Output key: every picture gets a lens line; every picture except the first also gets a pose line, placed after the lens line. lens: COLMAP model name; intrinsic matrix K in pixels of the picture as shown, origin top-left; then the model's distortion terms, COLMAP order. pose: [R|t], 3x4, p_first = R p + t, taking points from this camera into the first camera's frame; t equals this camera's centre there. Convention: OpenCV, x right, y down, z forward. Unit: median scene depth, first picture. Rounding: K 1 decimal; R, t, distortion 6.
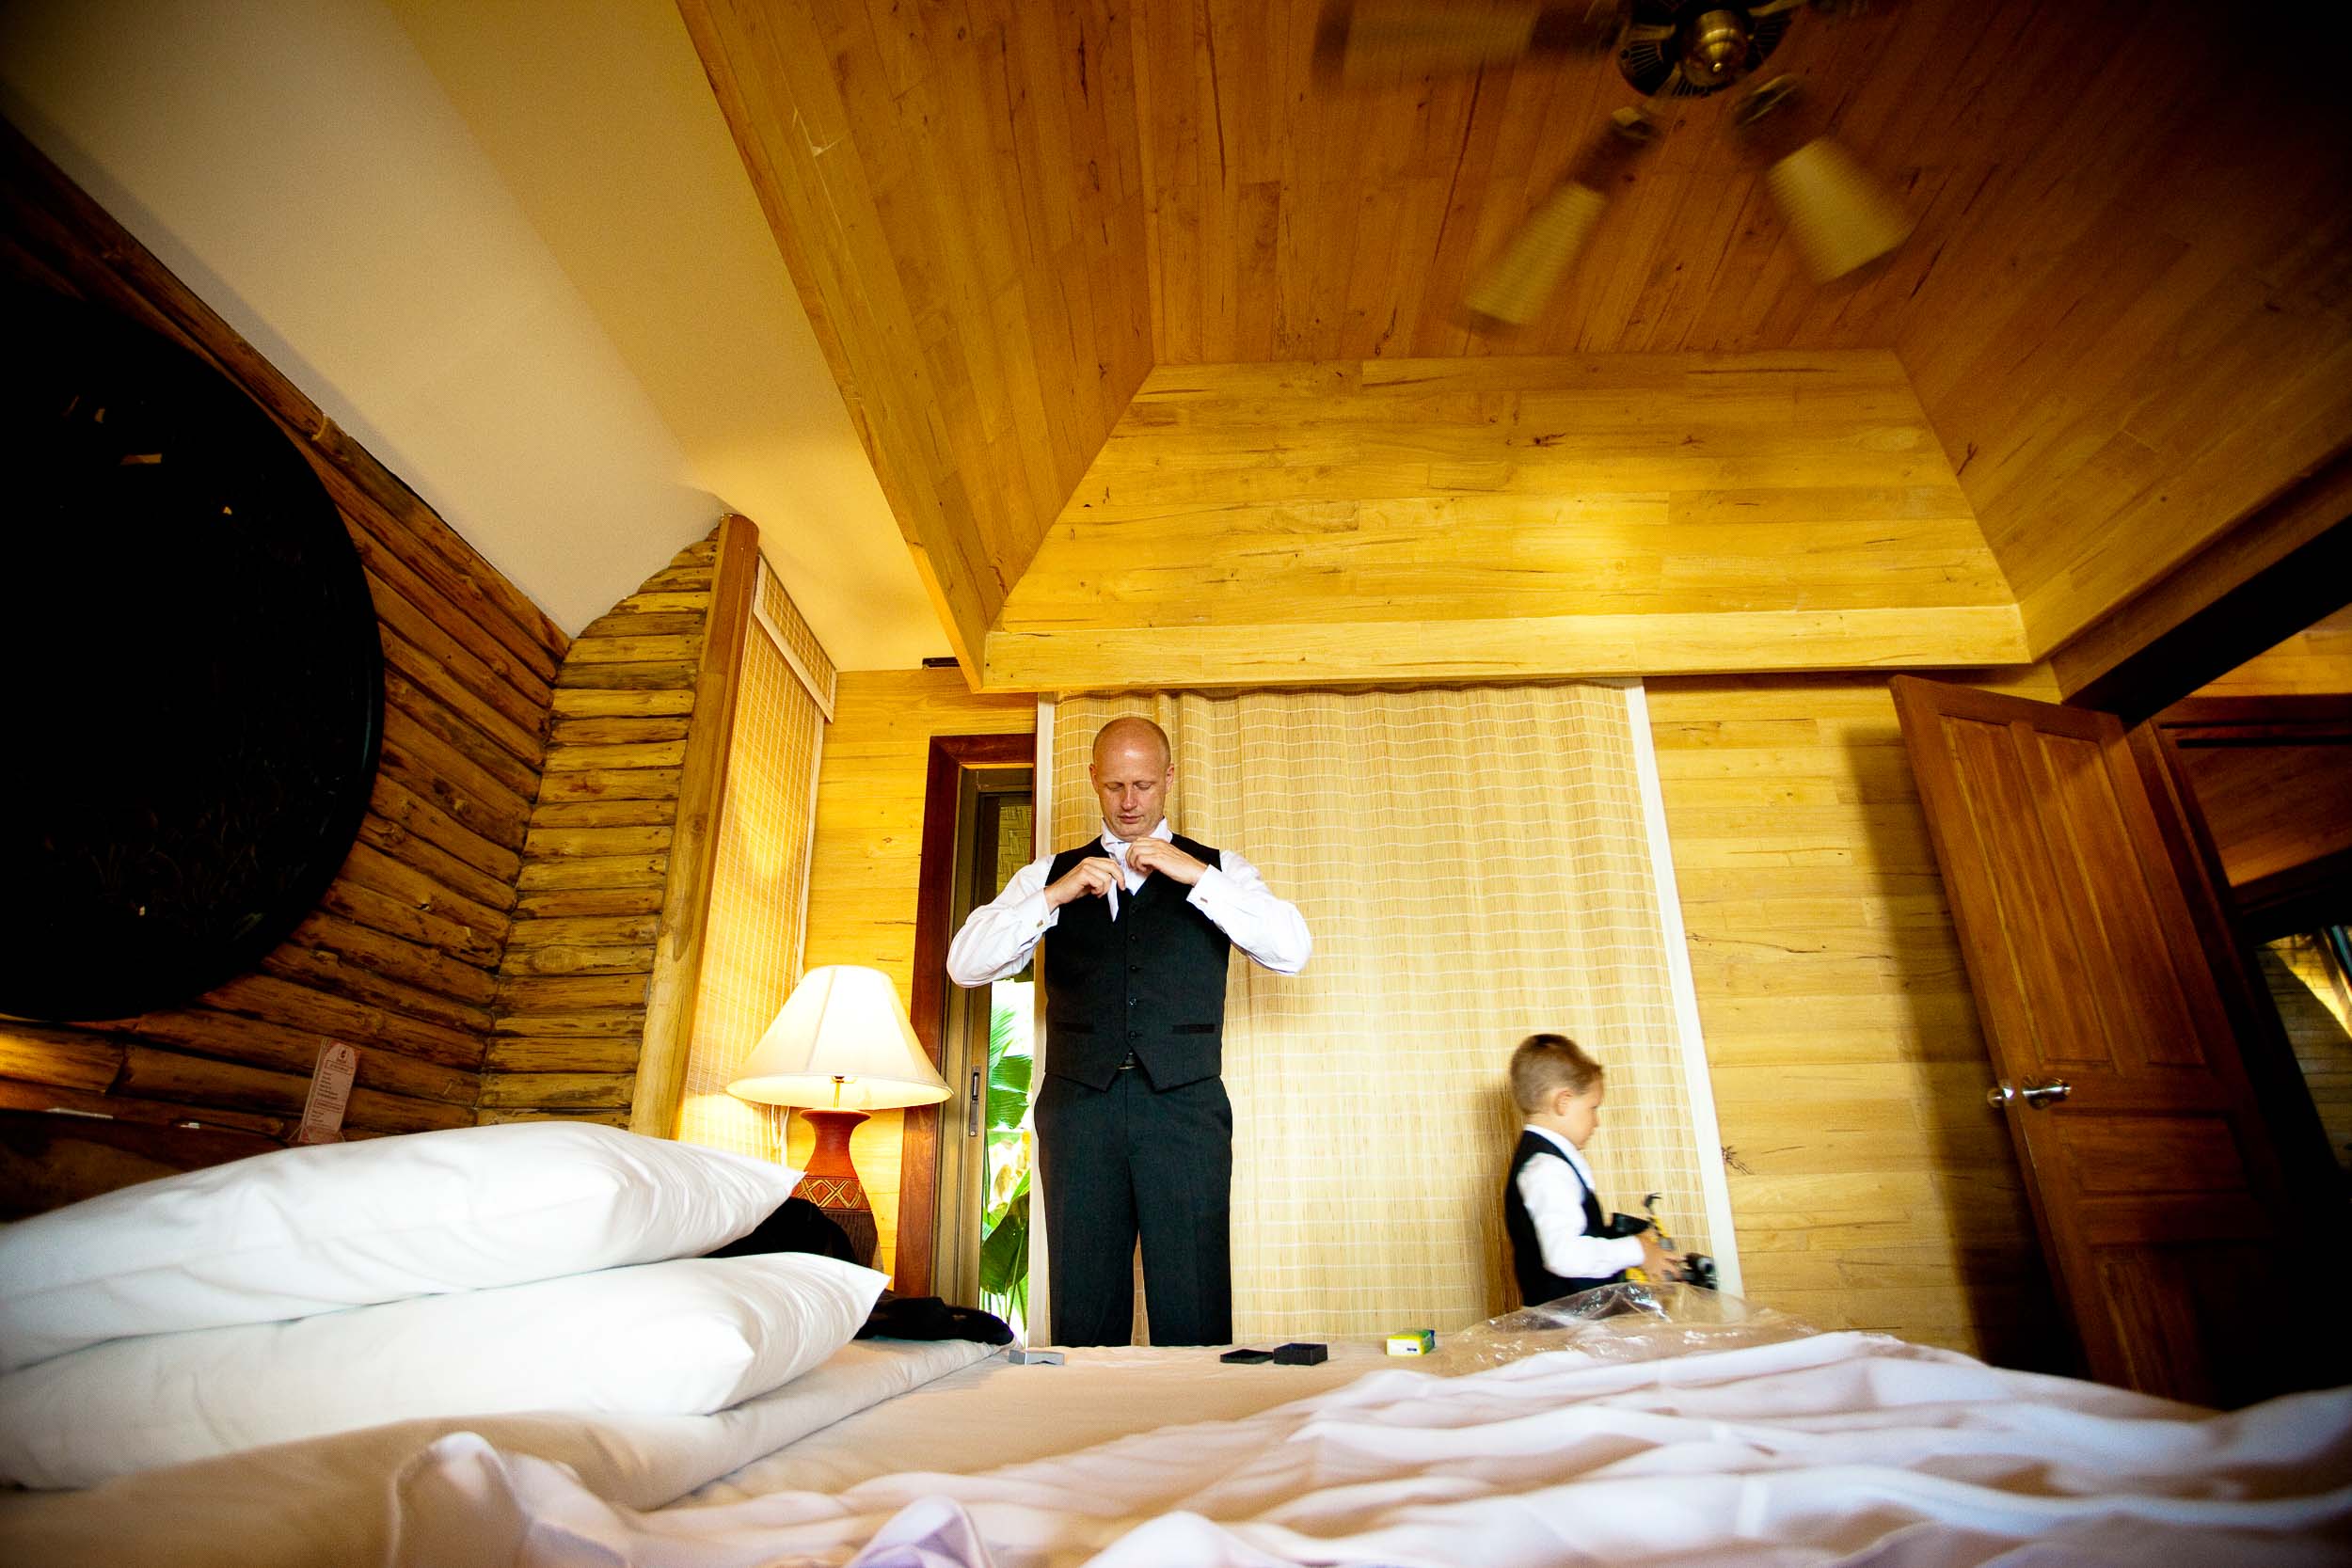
lens RADIAL K [[1153.1, 0, 1163.4], [0, 1153.1, 776.5], [0, 0, 1]] dist [-0.060472, 0.023283]
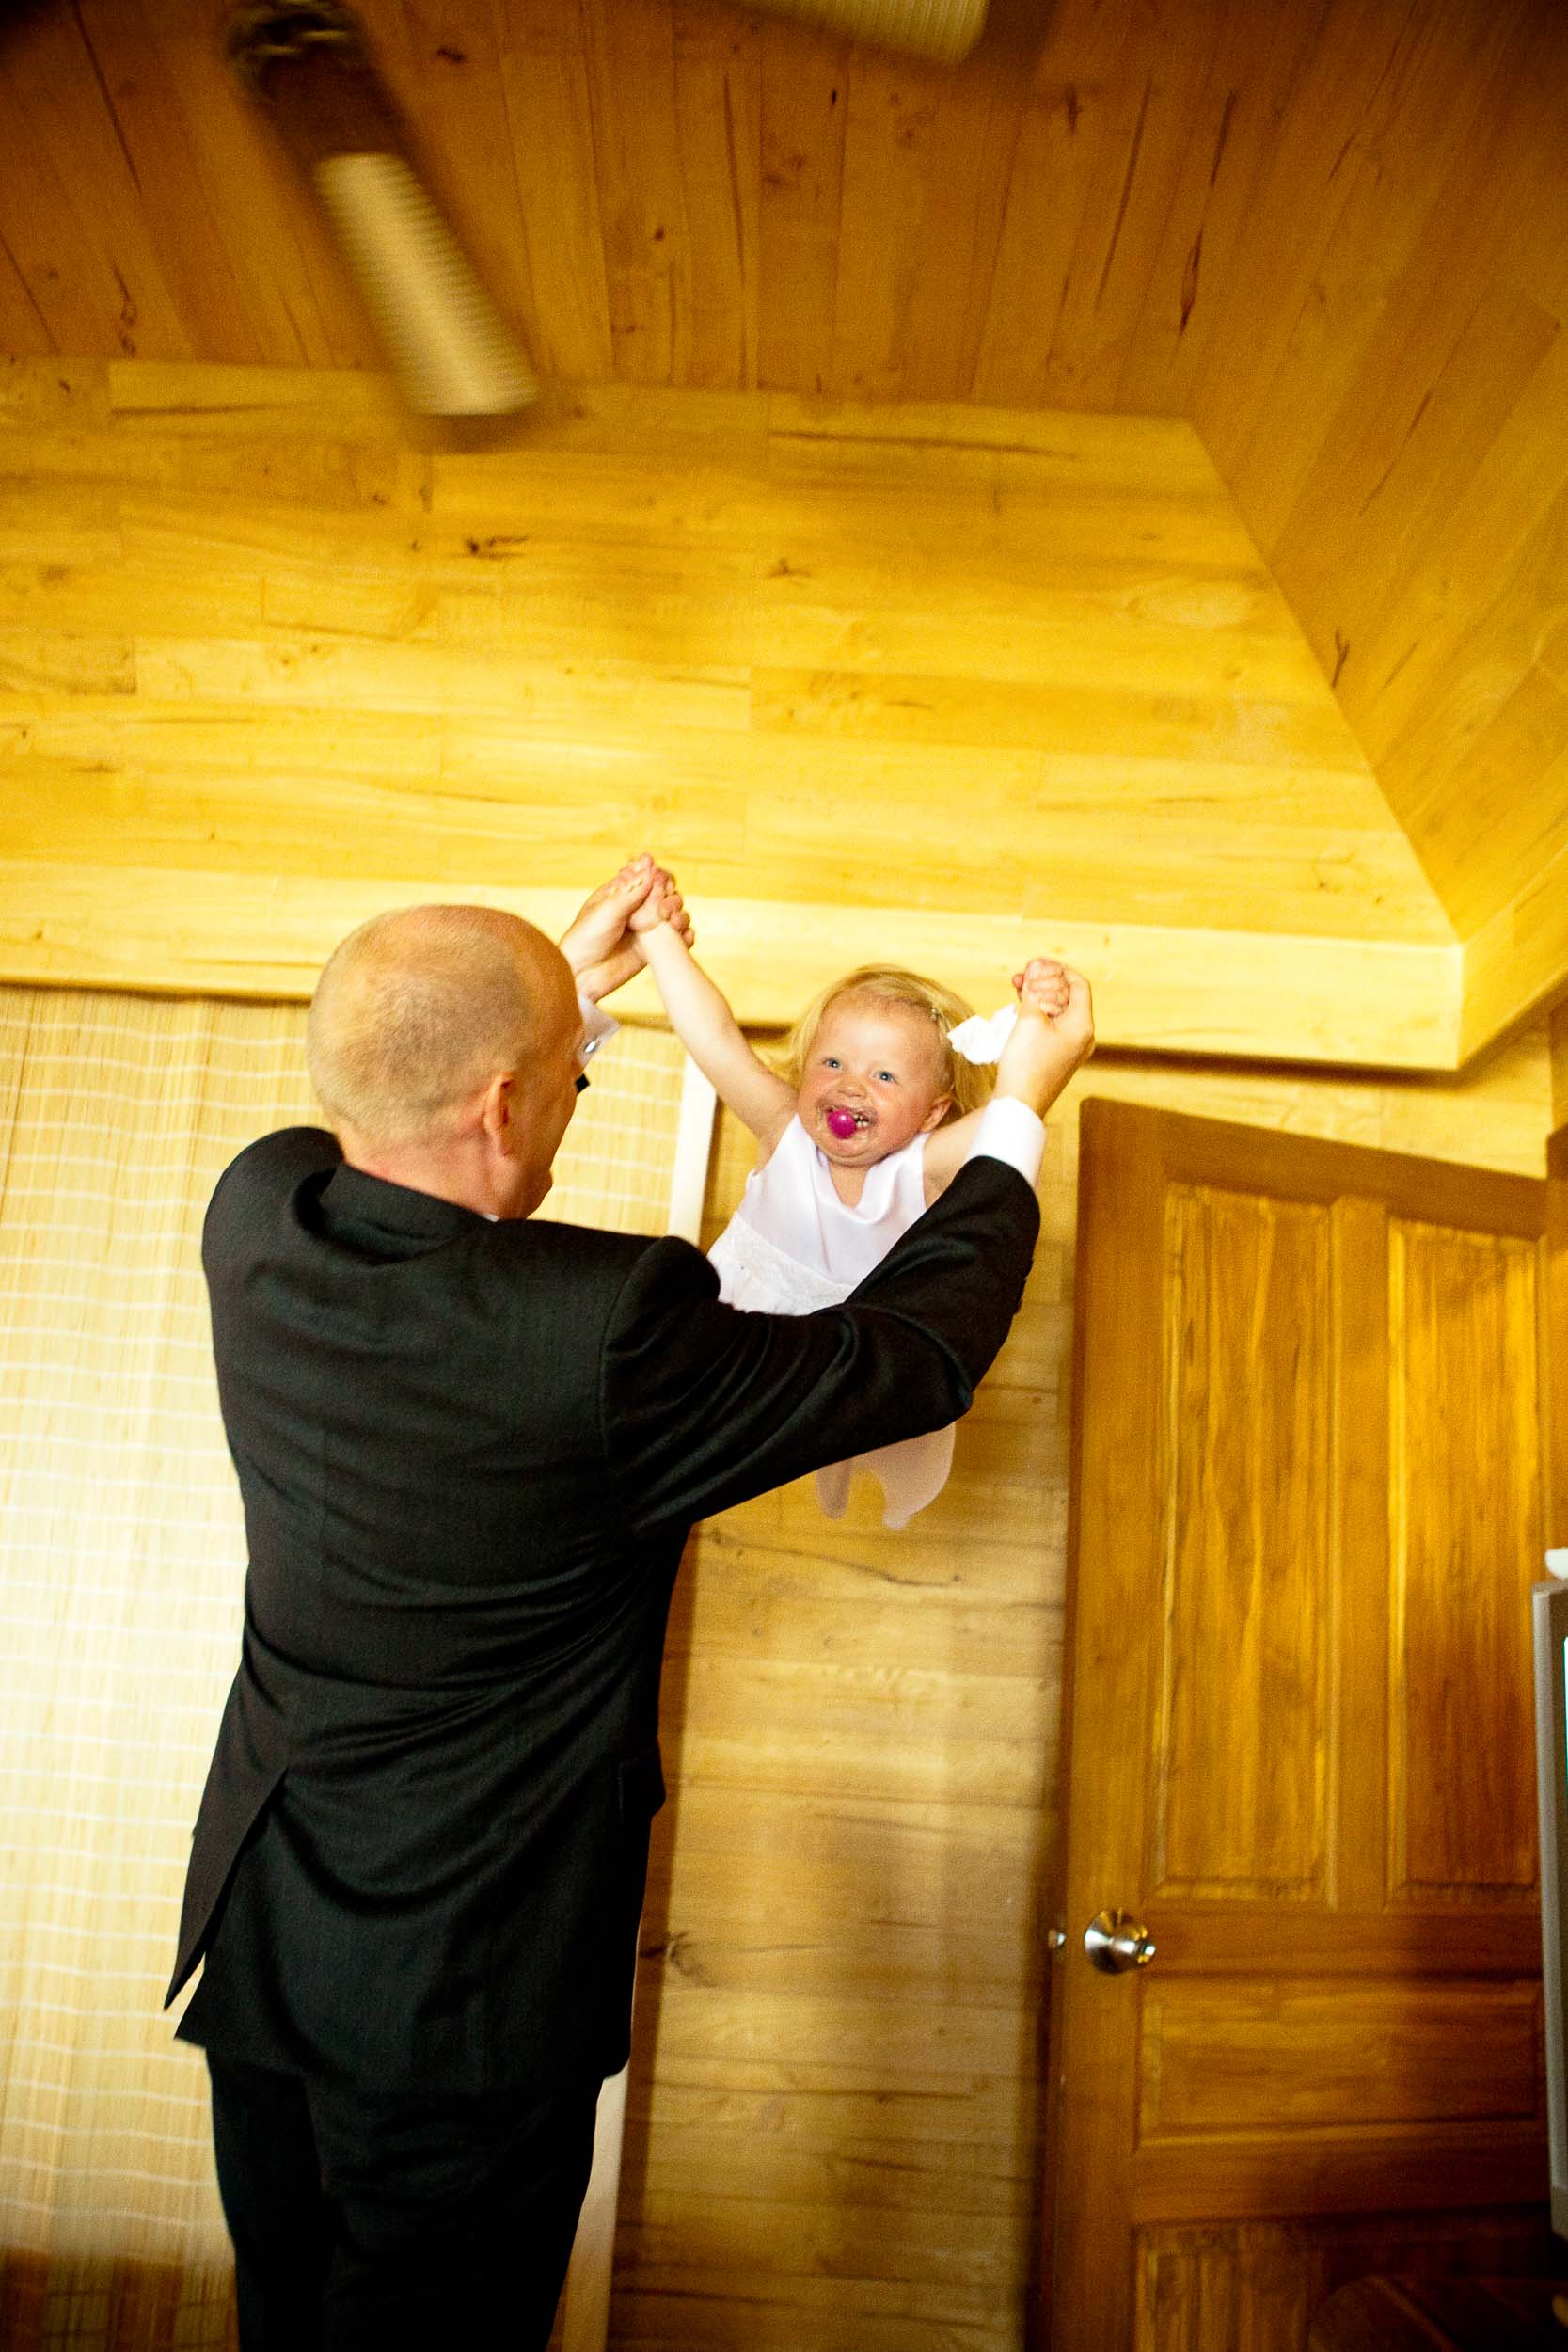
lens RADIAL K [[2052.2, 0, 784.0], [0, 2052.2, 1176.0], [0, 0, 1]] dist [-0.128307, 0.103265]
pose [[0.996019, 0.084687, 0.027822, 0.454754], [-0.087887, 0.985108, 0.147780, -0.164633], [-0.014893, -0.149637, 0.988629, 0.087517]]
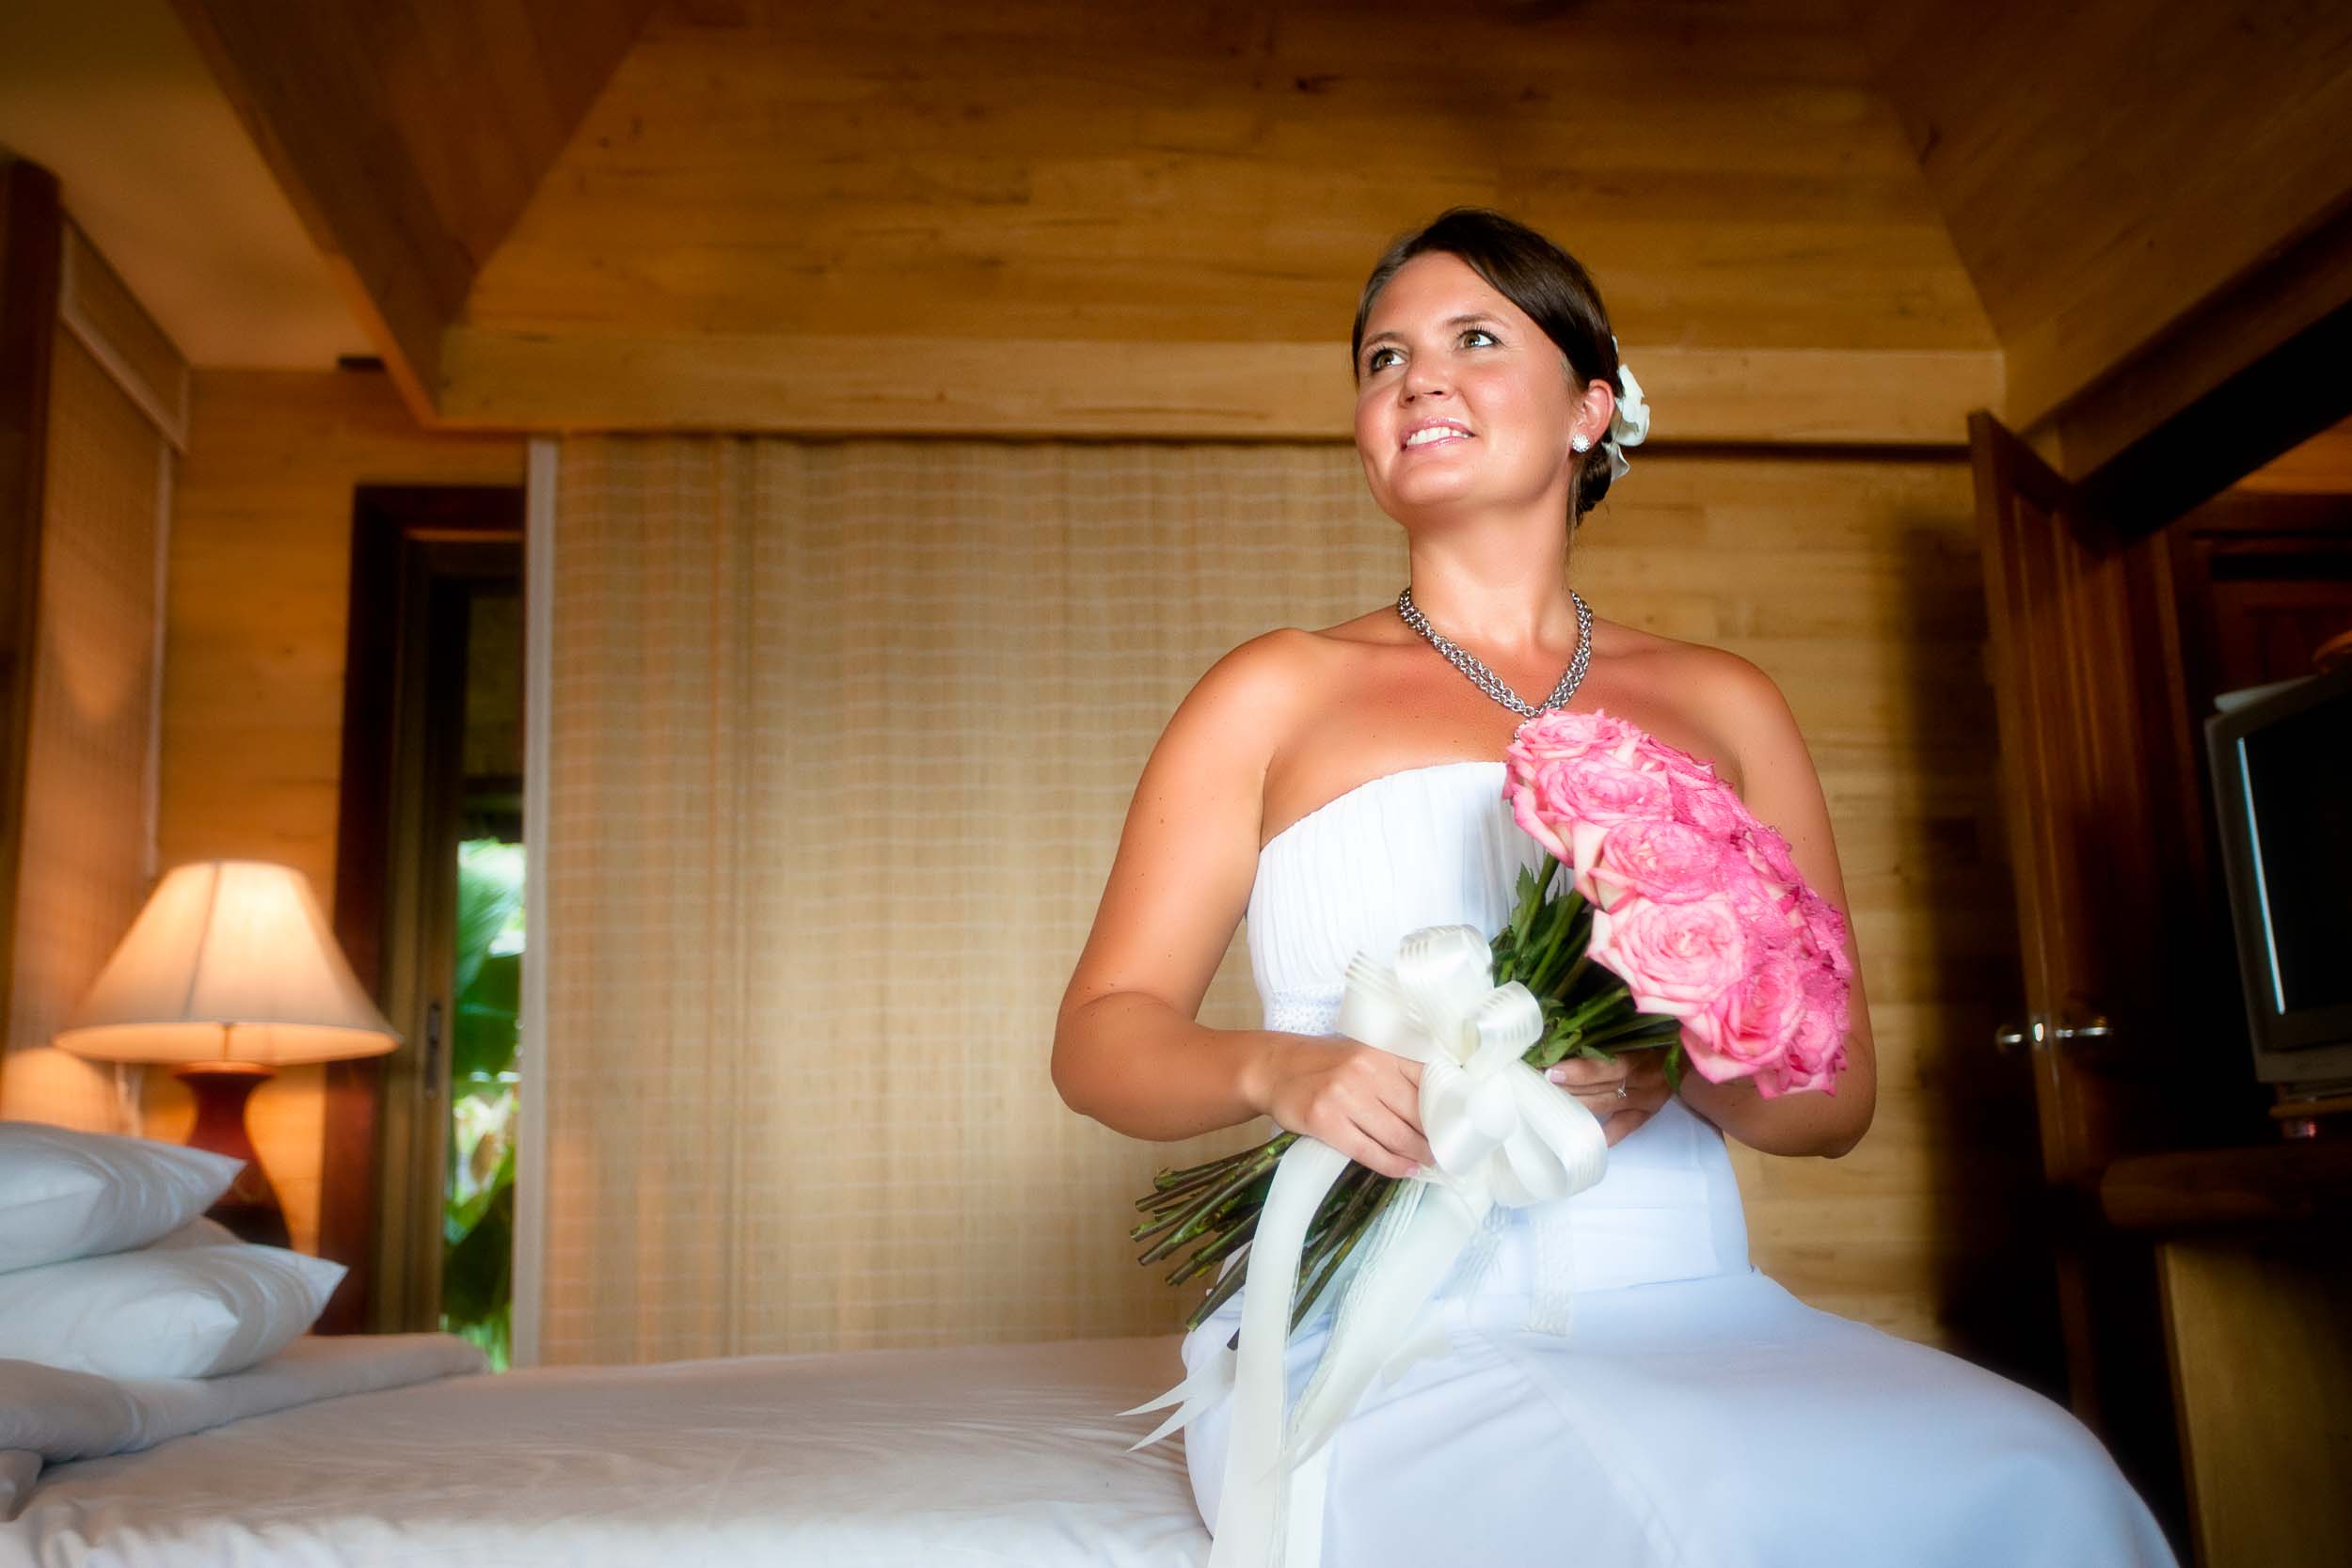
lens RADIAL K [[2329.9, 0, 1162.5], [0, 2329.9, 764.1], [0, 0, 1]] dist [0.007941, 0.015736]
pose [[0.989325, 0.016453, 0.144792, 0.058459], [-0.041959, 0.983689, 0.174915, -0.138098], [-0.139553, -0.179123, 0.973879, -0.366862]]
